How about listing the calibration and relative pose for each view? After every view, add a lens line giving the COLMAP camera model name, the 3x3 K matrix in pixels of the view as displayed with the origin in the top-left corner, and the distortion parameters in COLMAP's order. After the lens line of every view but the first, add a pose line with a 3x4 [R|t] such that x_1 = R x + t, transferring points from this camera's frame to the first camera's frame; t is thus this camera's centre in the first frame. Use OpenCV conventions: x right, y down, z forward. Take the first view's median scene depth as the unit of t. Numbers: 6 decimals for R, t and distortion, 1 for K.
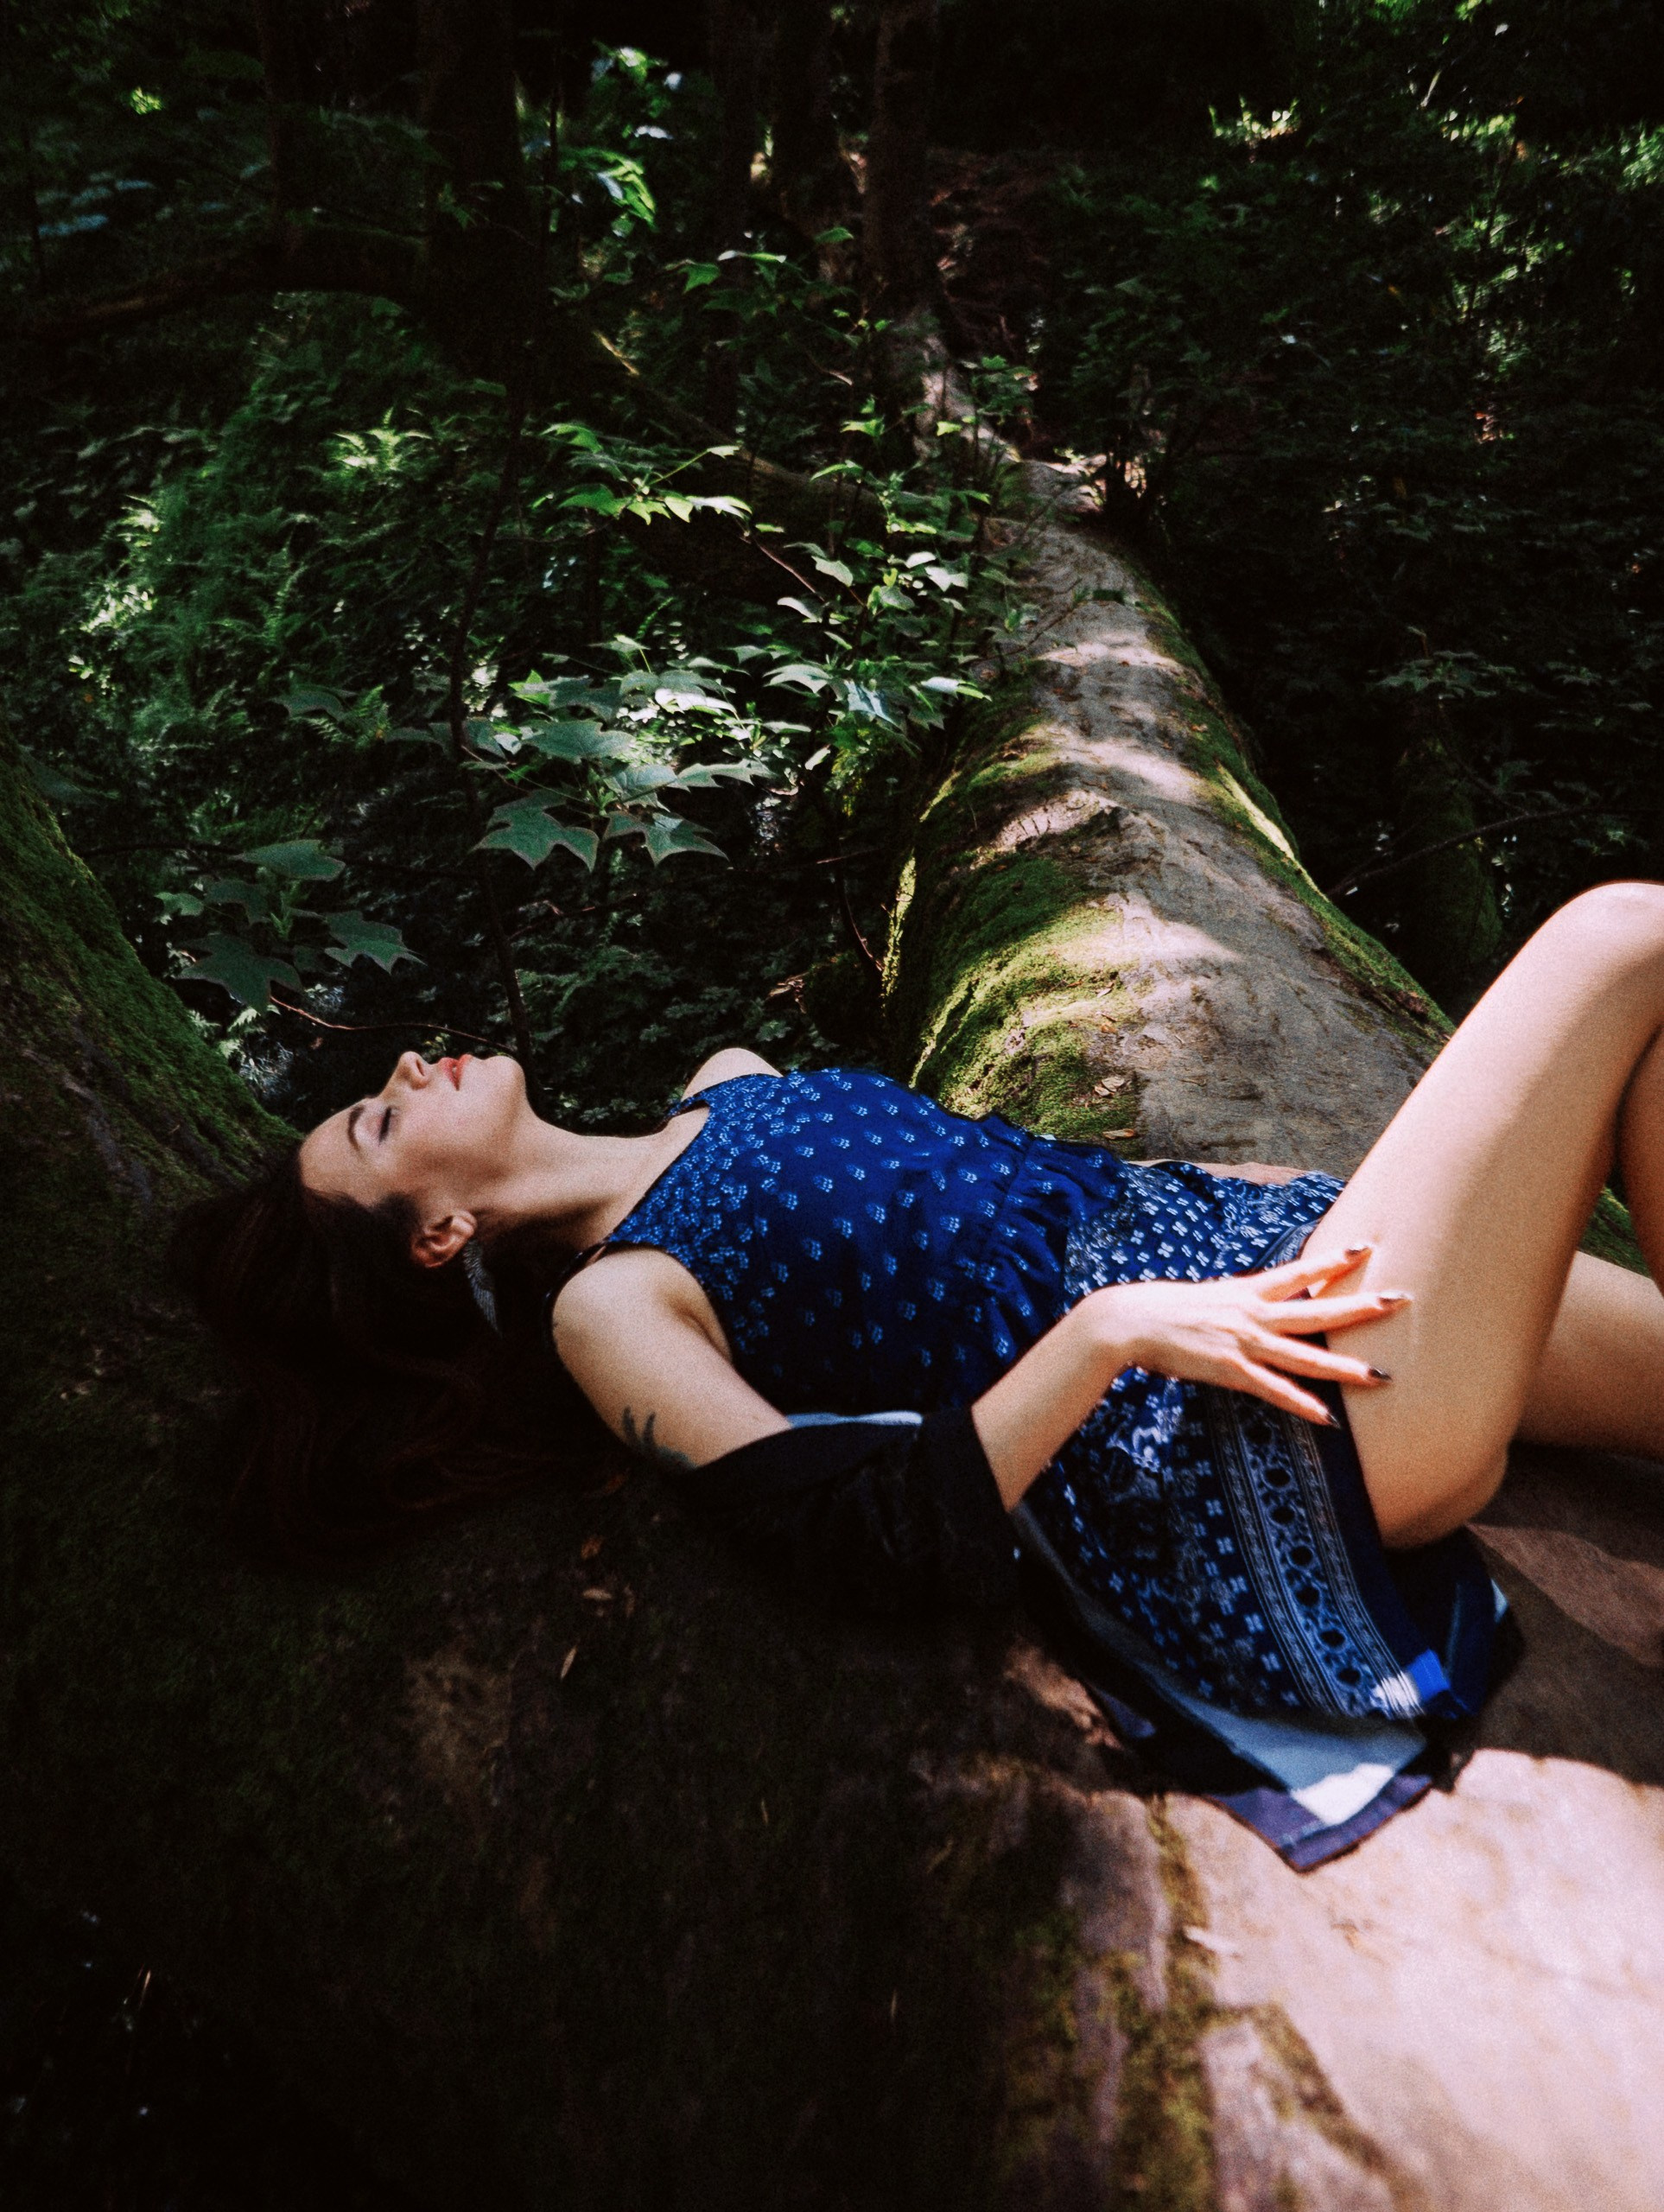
lens RADIAL K [[1701.9, 0, 812.7], [0, 1701.9, 1076.4], [0, 0, 1]] dist [-0.069530, 0.094675]
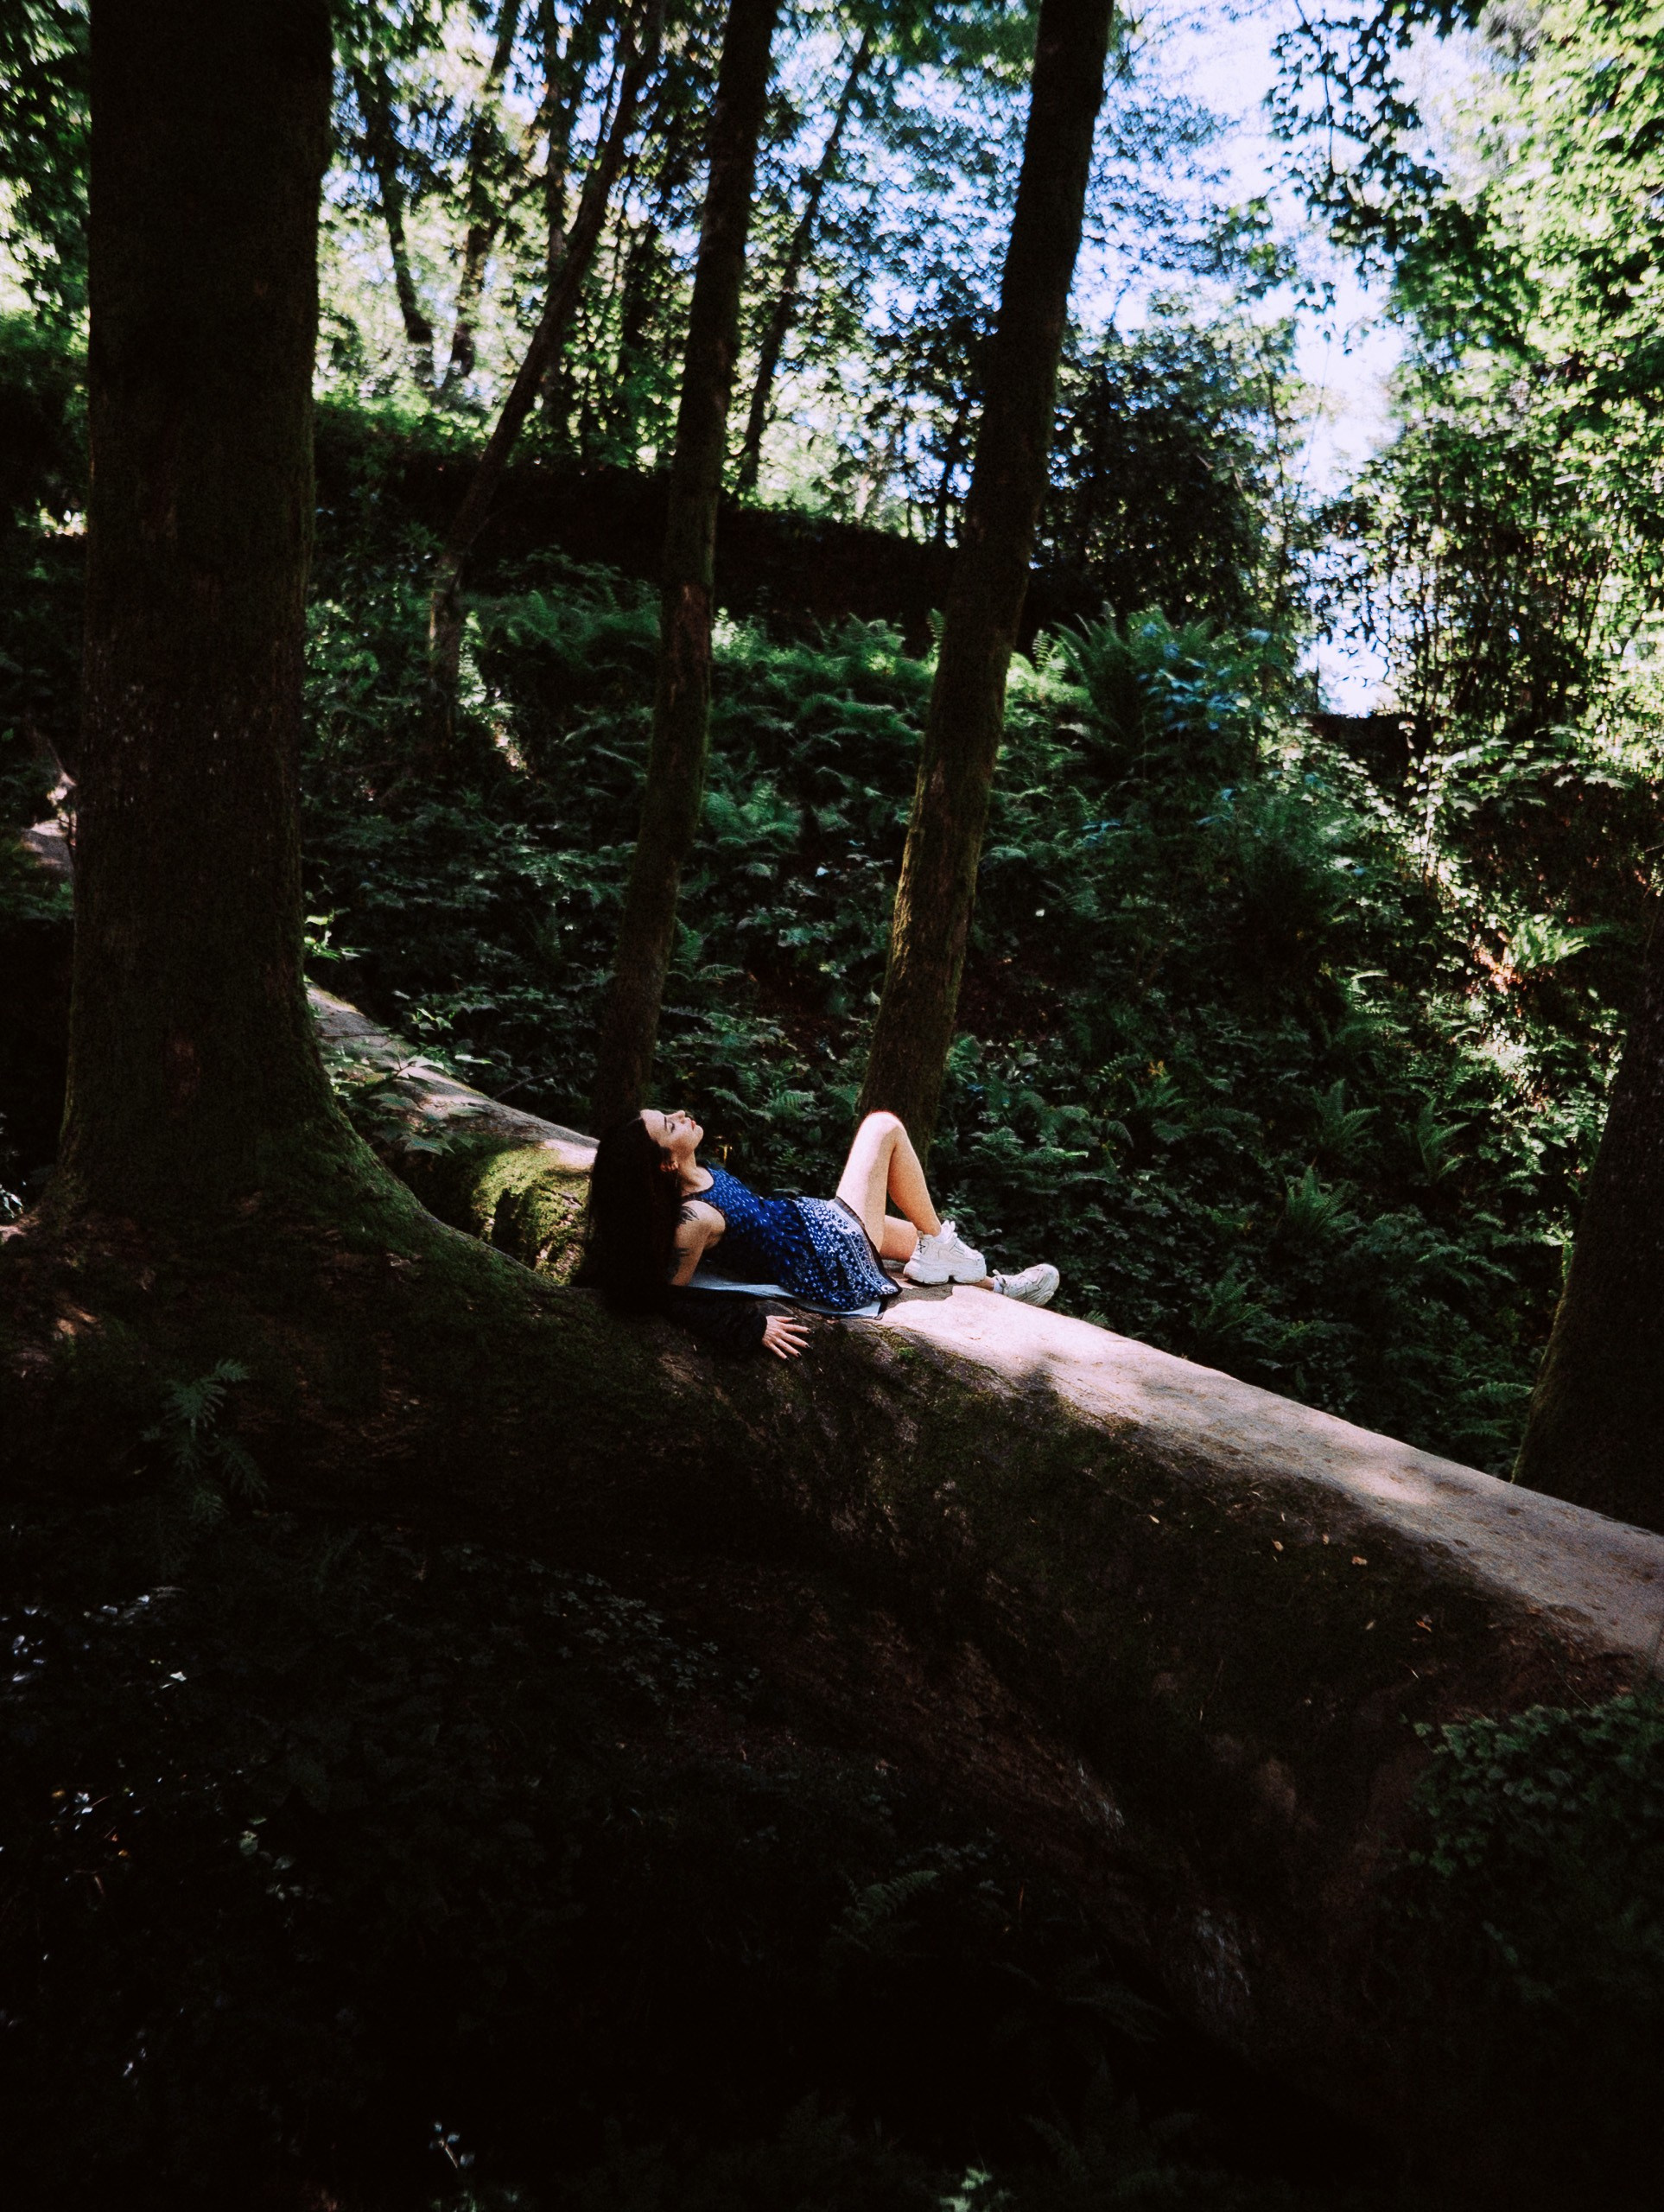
lens RADIAL K [[1701.9, 0, 807.3], [0, 1701.9, 1072.6], [0, 0, 1]] dist [-0.069530, 0.094675]
pose [[0.726646, -0.095683, 0.680316, -0.275018], [0.191801, 0.979134, -0.067153, 0.005454], [-0.659695, 0.179282, 0.729836, -0.226030]]
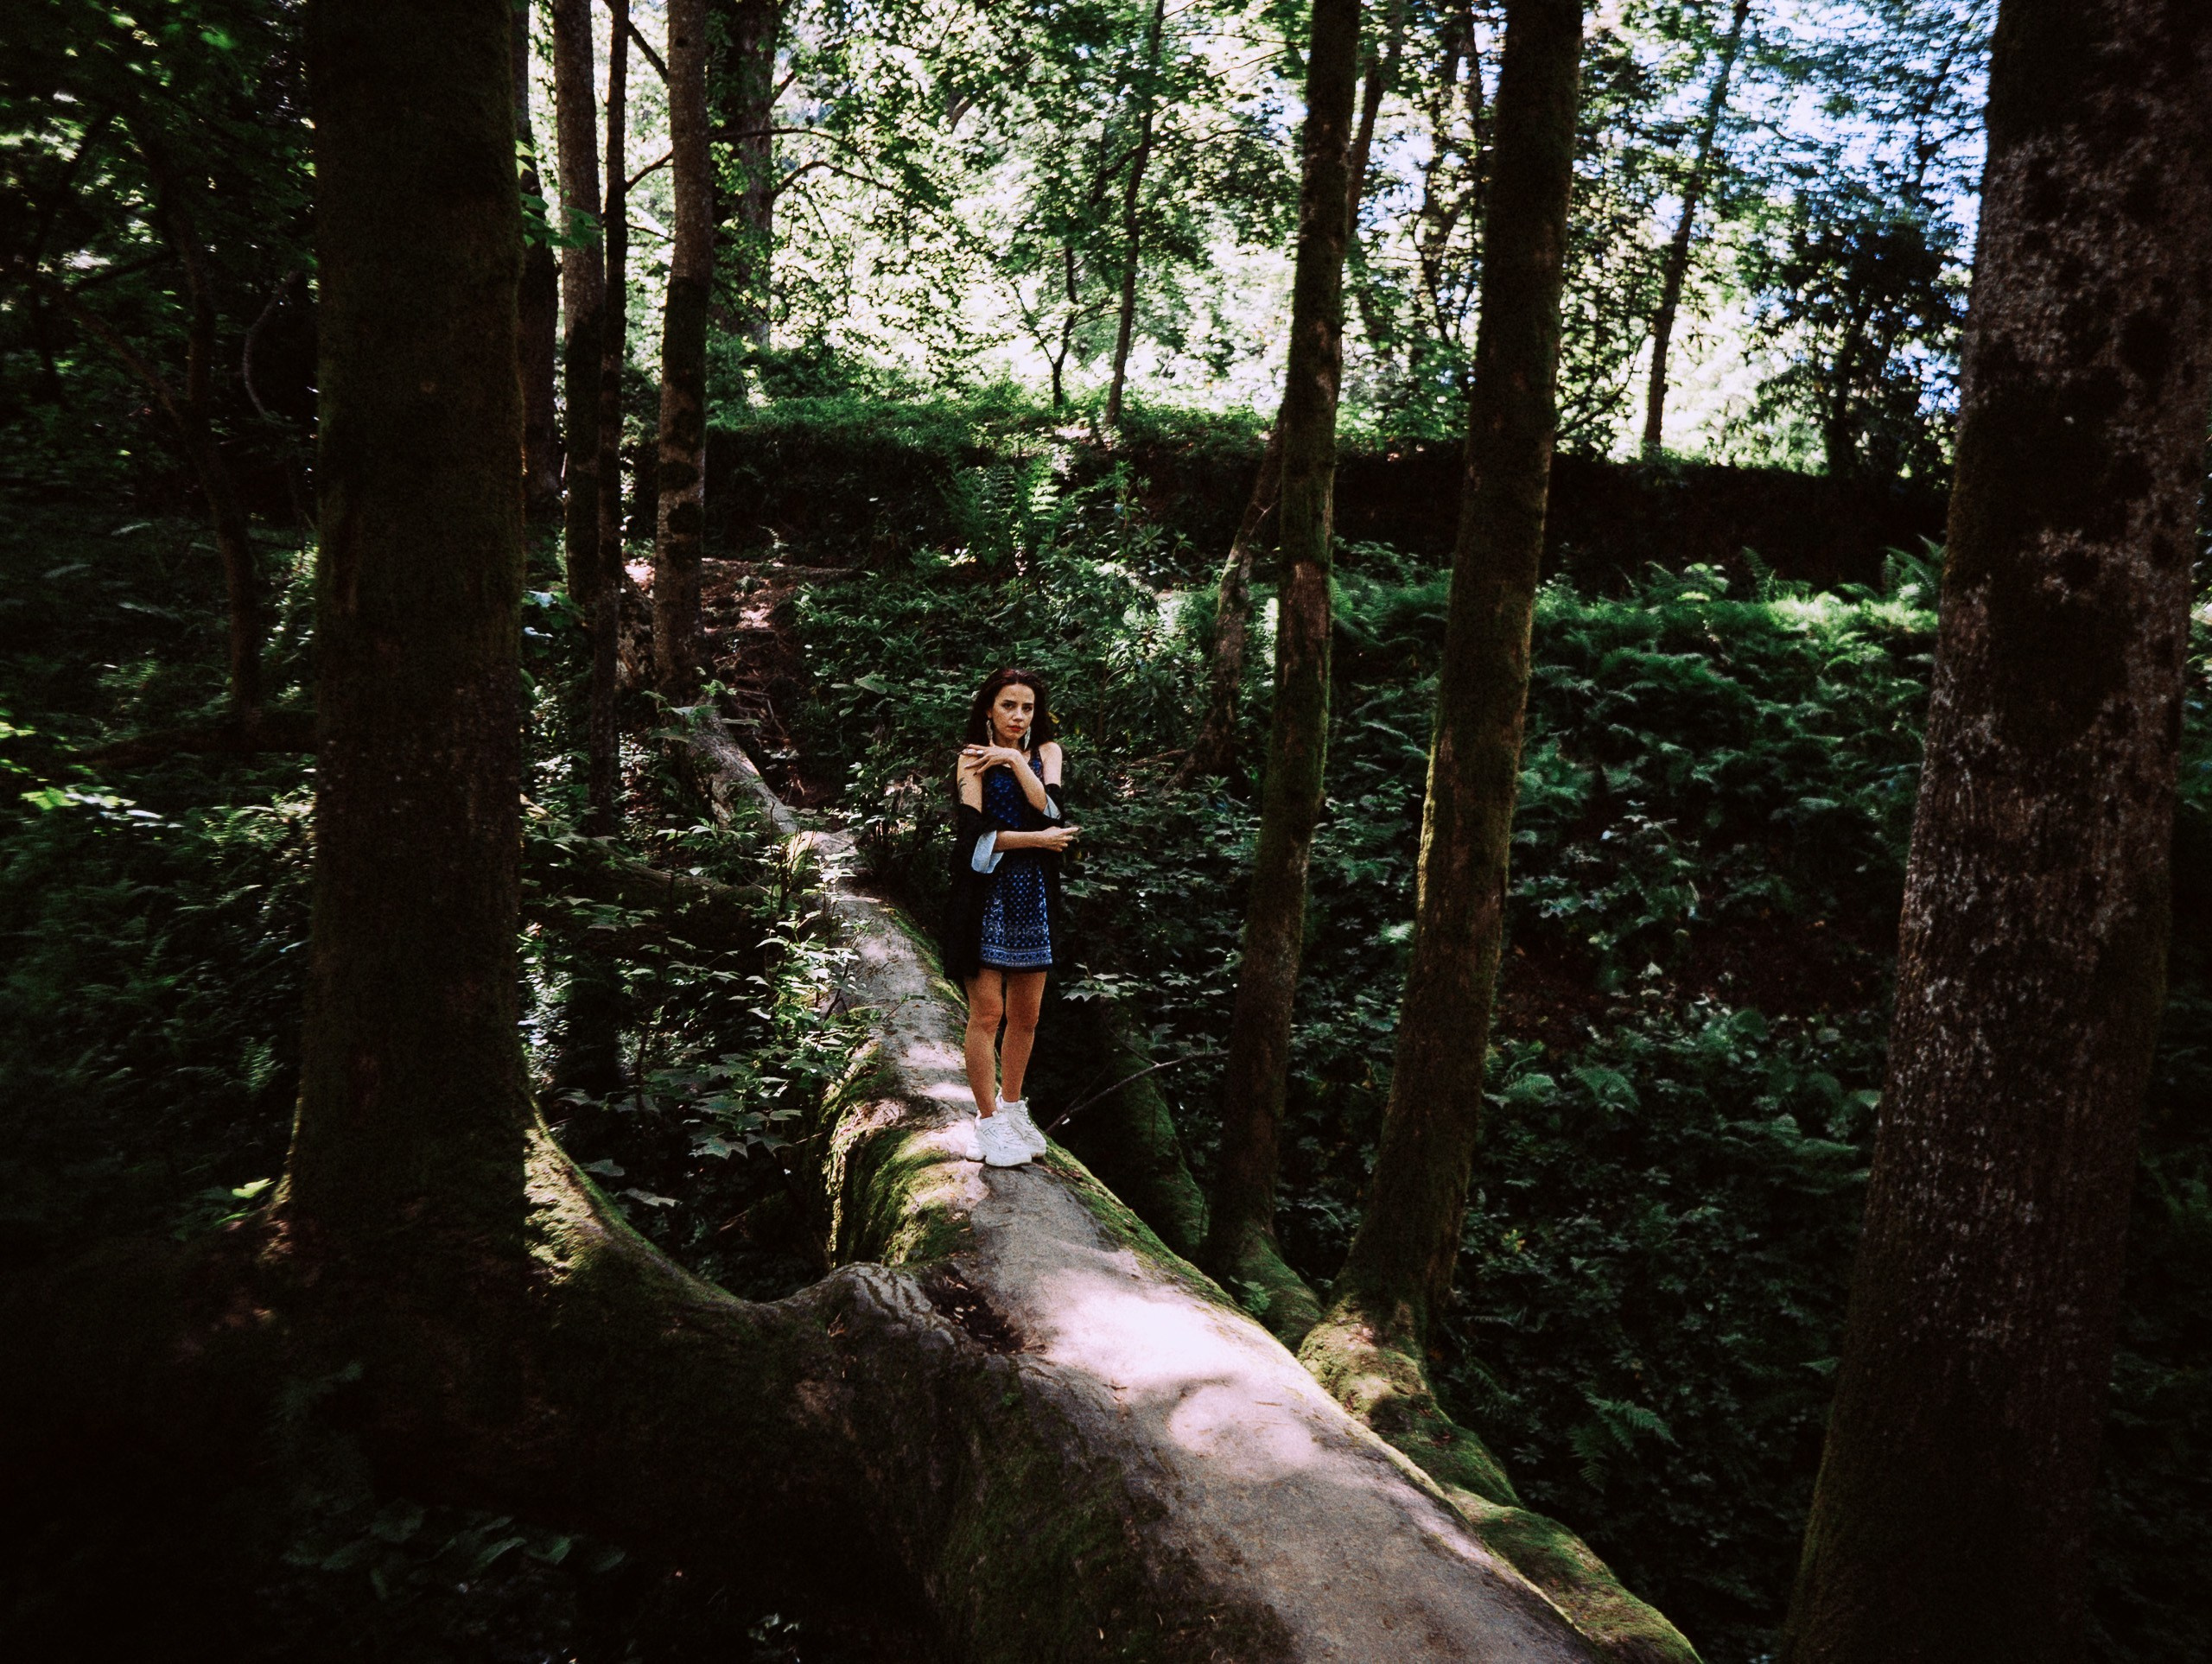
lens RADIAL K [[1701.9, 0, 1182.9], [0, 1701.9, 811.5], [0, 0, 1]] dist [-0.069530, 0.094675]
pose [[0.932768, -0.052680, 0.356606, -0.076171], [0.155005, 0.951752, -0.264844, 0.029837], [-0.325448, 0.302313, 0.895930, -0.313042]]
